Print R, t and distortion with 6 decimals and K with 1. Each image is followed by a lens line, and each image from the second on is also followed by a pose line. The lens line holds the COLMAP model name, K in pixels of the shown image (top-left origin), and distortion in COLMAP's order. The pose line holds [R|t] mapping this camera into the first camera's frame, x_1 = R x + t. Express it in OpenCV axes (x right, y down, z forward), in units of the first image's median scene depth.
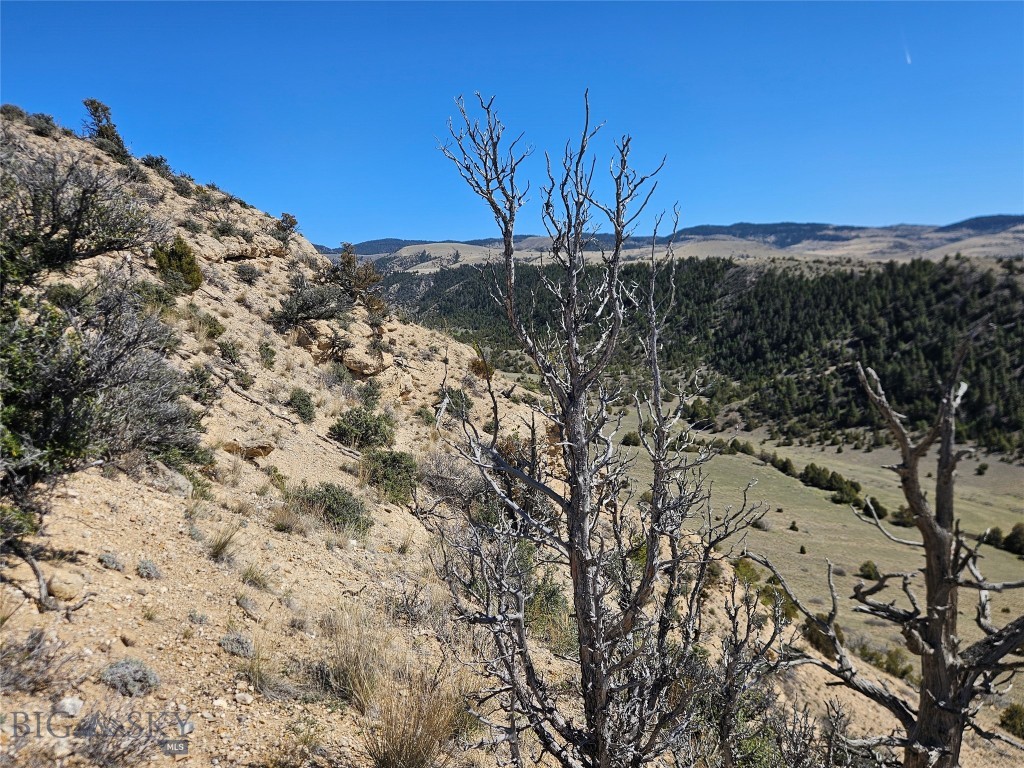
lens RADIAL K [[1184.5, 0, 490.6], [0, 1184.5, 390.4], [0, 0, 1]] dist [0.103862, -0.179429]
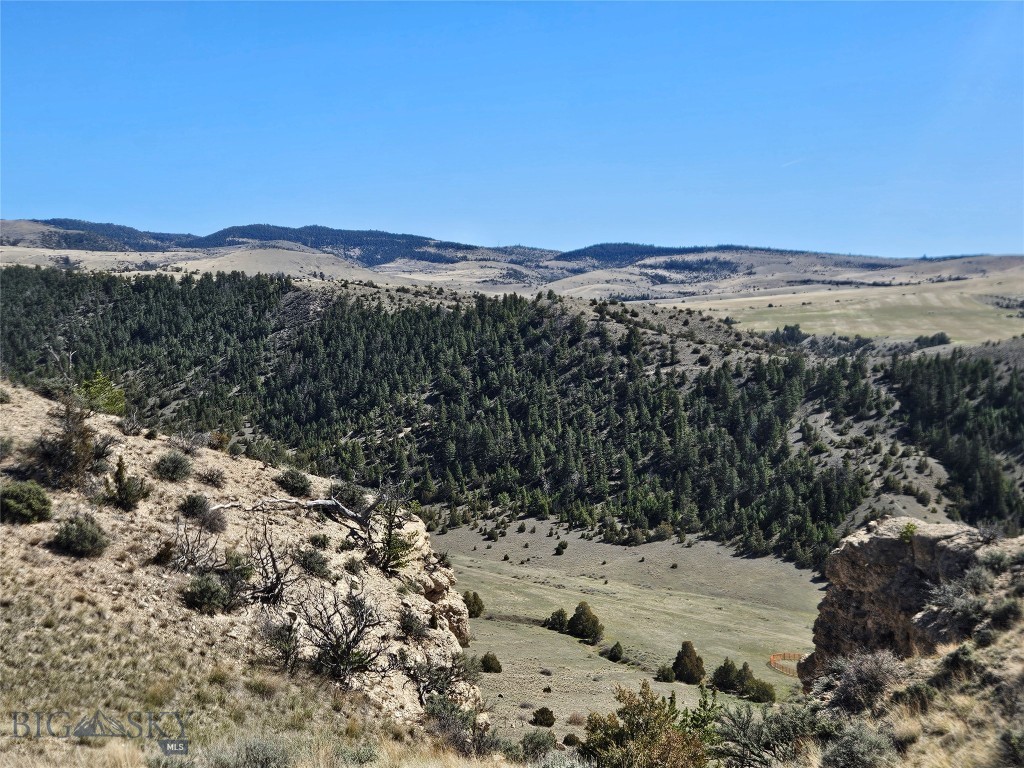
lens RADIAL K [[1184.5, 0, 490.6], [0, 1184.5, 390.4], [0, 0, 1]] dist [0.103862, -0.179429]
pose [[0.908476, 0.020093, 0.417454, 0.014377], [-0.007501, 0.999467, -0.031782, -0.020922], [-0.417870, 0.025742, 0.908142, 0.290502]]
